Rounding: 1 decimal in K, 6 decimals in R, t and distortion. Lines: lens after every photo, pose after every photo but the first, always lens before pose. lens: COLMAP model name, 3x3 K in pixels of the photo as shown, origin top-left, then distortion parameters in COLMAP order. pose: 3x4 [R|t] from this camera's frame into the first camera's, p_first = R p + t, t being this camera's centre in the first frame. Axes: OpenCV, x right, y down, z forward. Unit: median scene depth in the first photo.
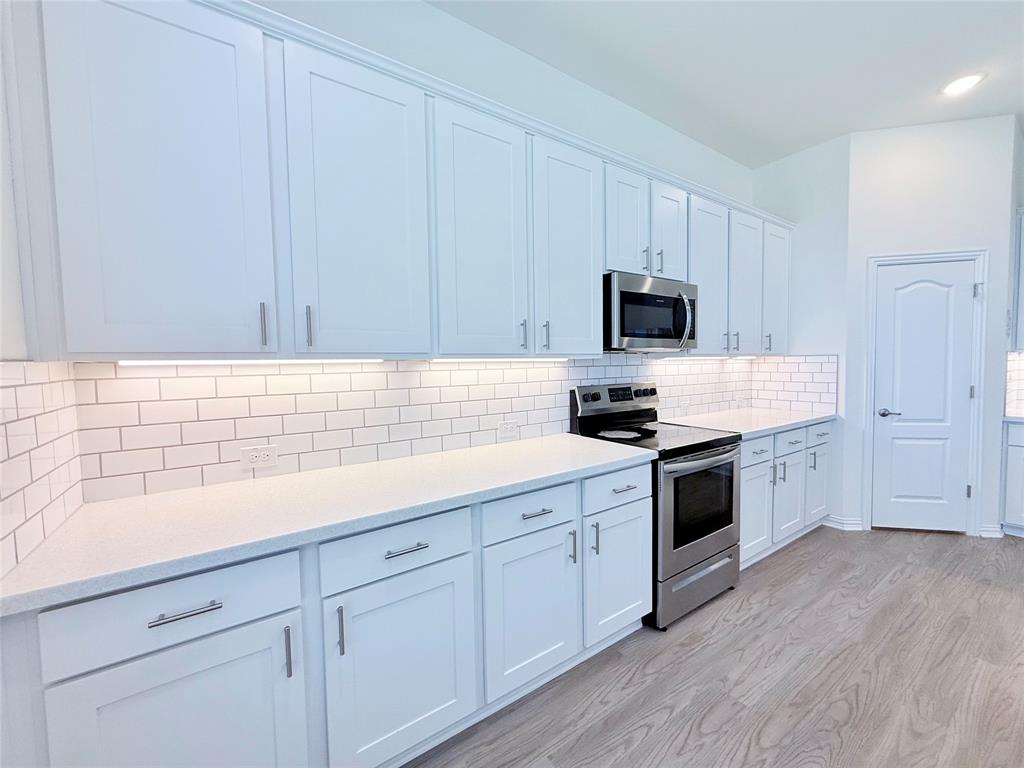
lens RADIAL K [[409.4, 0, 509.2], [0, 409.4, 385.4], [0, 0, 1]] dist [0.000455, -0.000282]
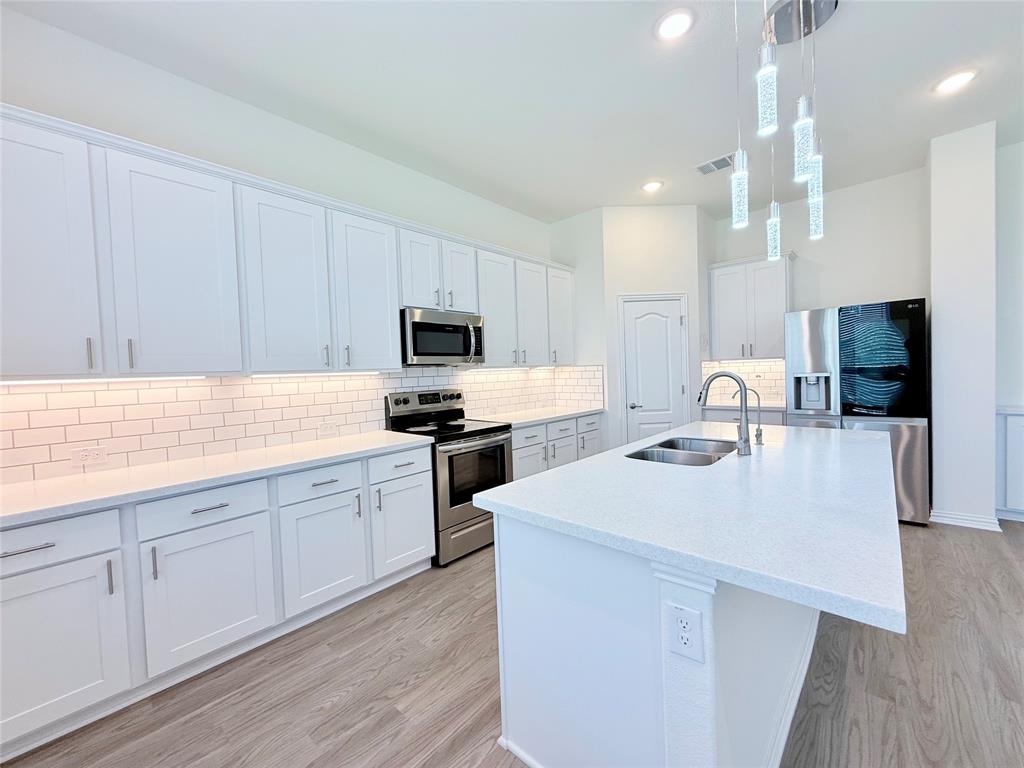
lens RADIAL K [[409.4, 0, 510.6], [0, 409.4, 385.6], [0, 0, 1]] dist [0.000455, -0.000282]
pose [[0.972529, -0.025023, 0.231431, 0.270207], [0.030274, 0.999358, -0.019166, 0.016154], [-0.230803, 0.025646, 0.972663, -0.392713]]
